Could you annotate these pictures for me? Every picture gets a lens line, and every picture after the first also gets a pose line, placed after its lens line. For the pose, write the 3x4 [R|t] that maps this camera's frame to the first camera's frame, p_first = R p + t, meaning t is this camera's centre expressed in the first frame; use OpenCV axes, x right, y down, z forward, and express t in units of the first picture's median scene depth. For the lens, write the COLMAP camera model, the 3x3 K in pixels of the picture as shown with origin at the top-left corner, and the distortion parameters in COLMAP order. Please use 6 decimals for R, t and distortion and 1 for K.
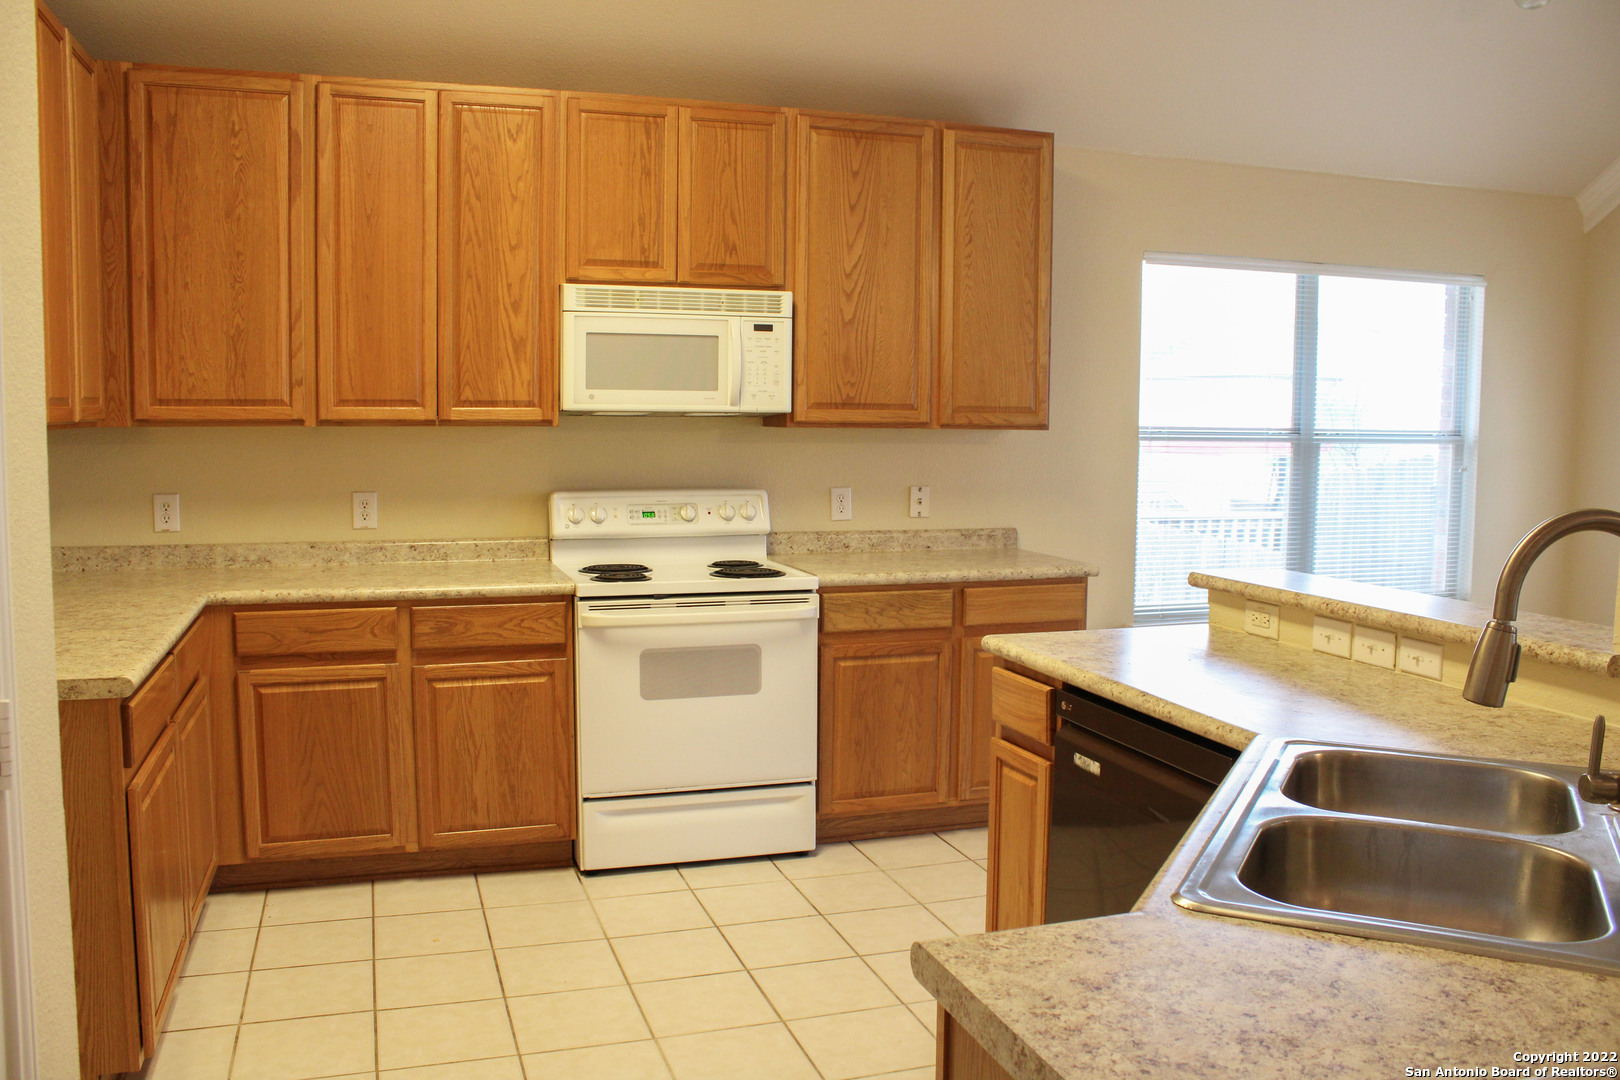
lens RADIAL K [[1344.4, 0, 798.2], [0, 1344.4, 537.6], [0, 0, 1]] dist [-0.169838, 0.143591]
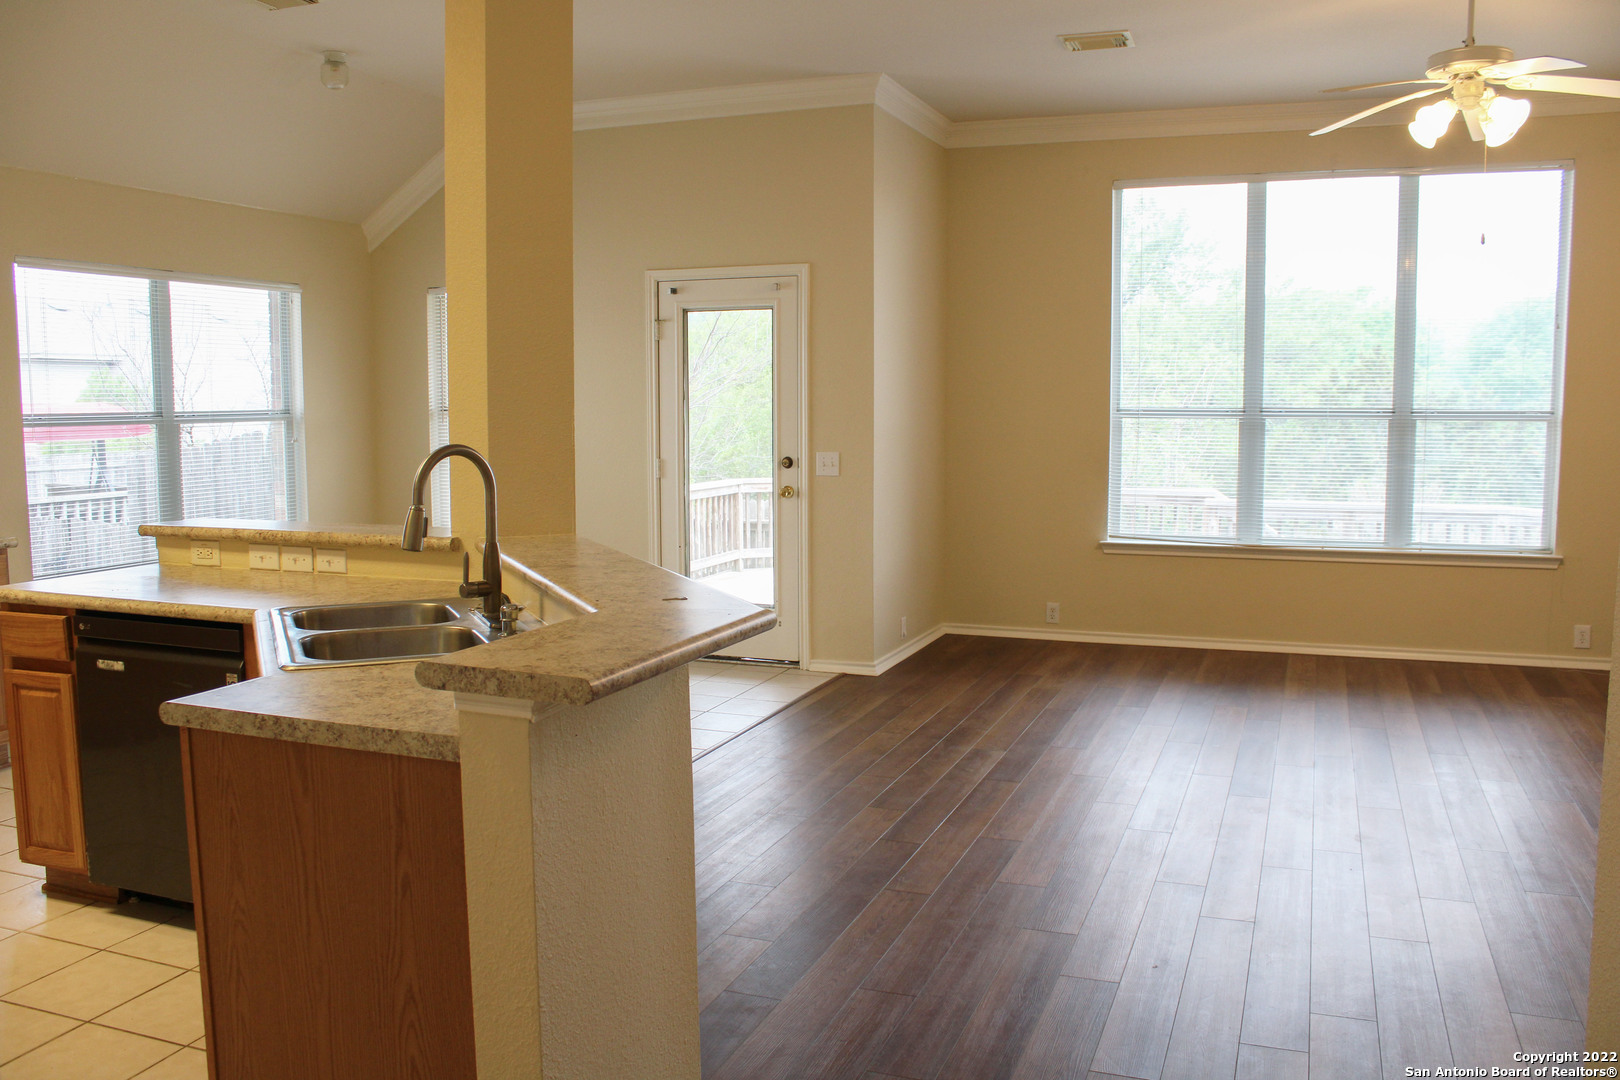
lens RADIAL K [[1344.4, 0, 818.8], [0, 1344.4, 548.0], [0, 0, 1]] dist [-0.169838, 0.143591]
pose [[0.624855, -0.096004, 0.774816, -0.206459], [0.078870, 0.995096, 0.059693, 0.019416], [-0.776747, 0.023811, 0.629363, -0.232565]]
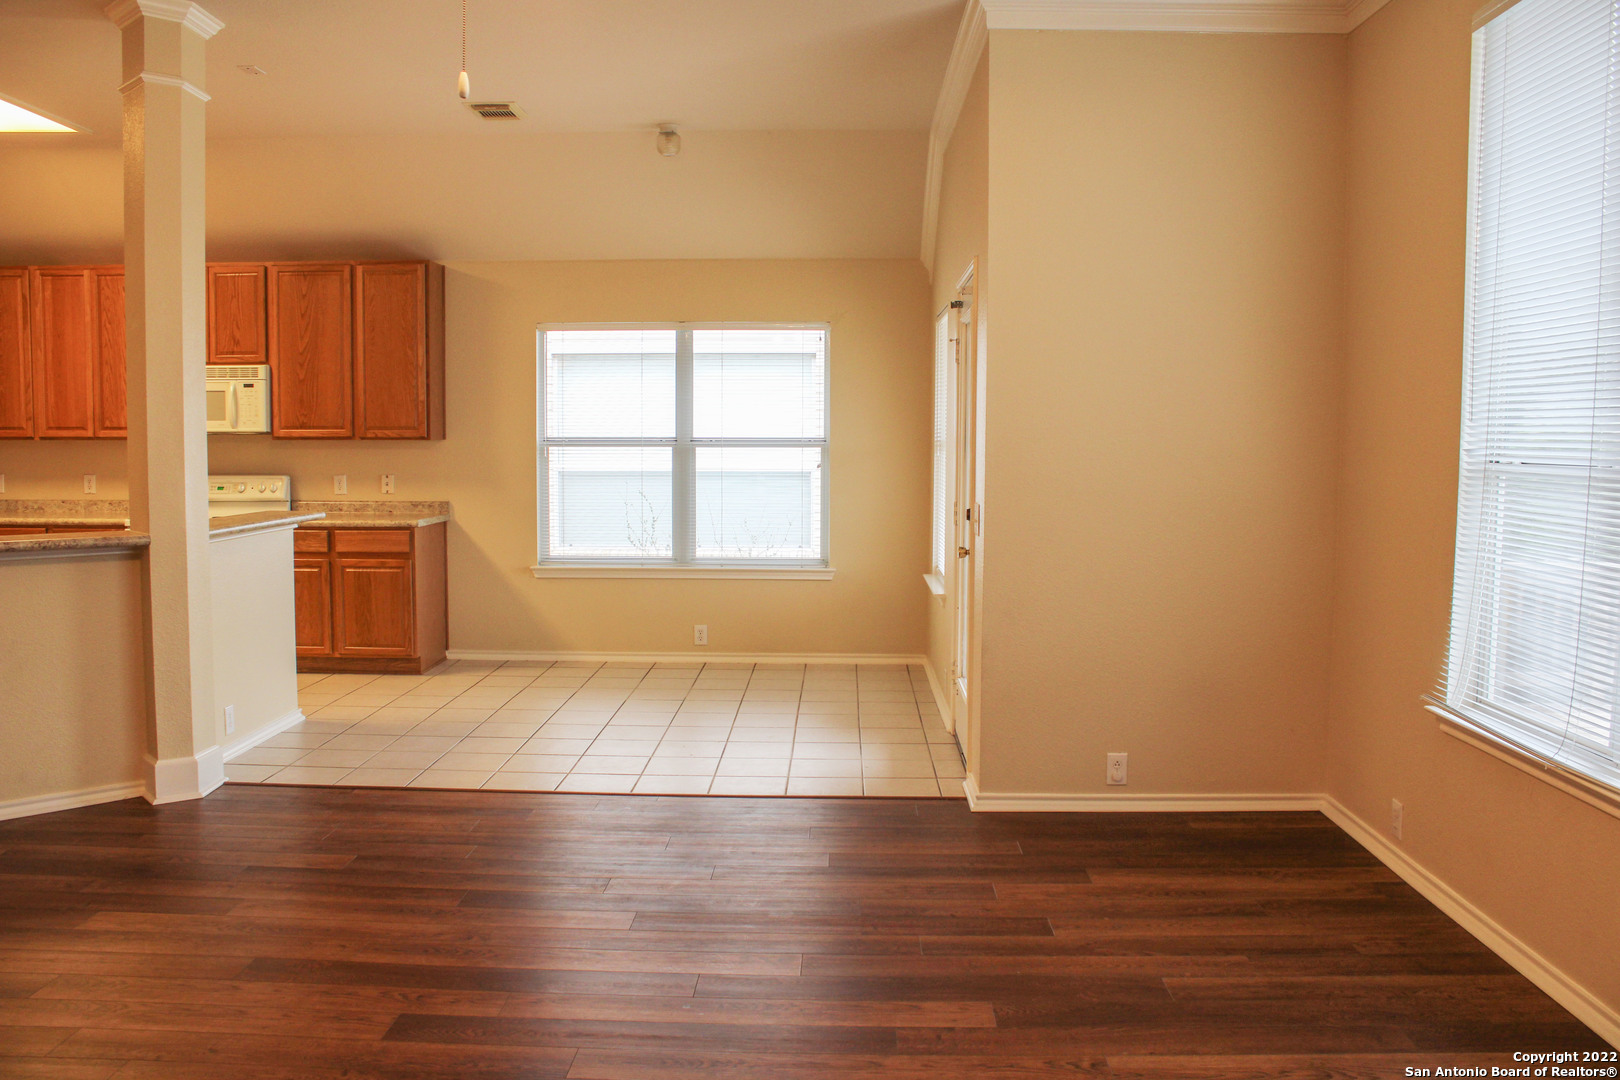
lens RADIAL K [[1344.4, 0, 816.4], [0, 1344.4, 548.7], [0, 0, 1]] dist [-0.169838, 0.143591]
pose [[0.939770, 0.024553, -0.340926, 1.308905], [-0.028287, 0.999582, -0.005986, 0.054537], [0.340636, 0.015269, 0.940071, -0.407698]]
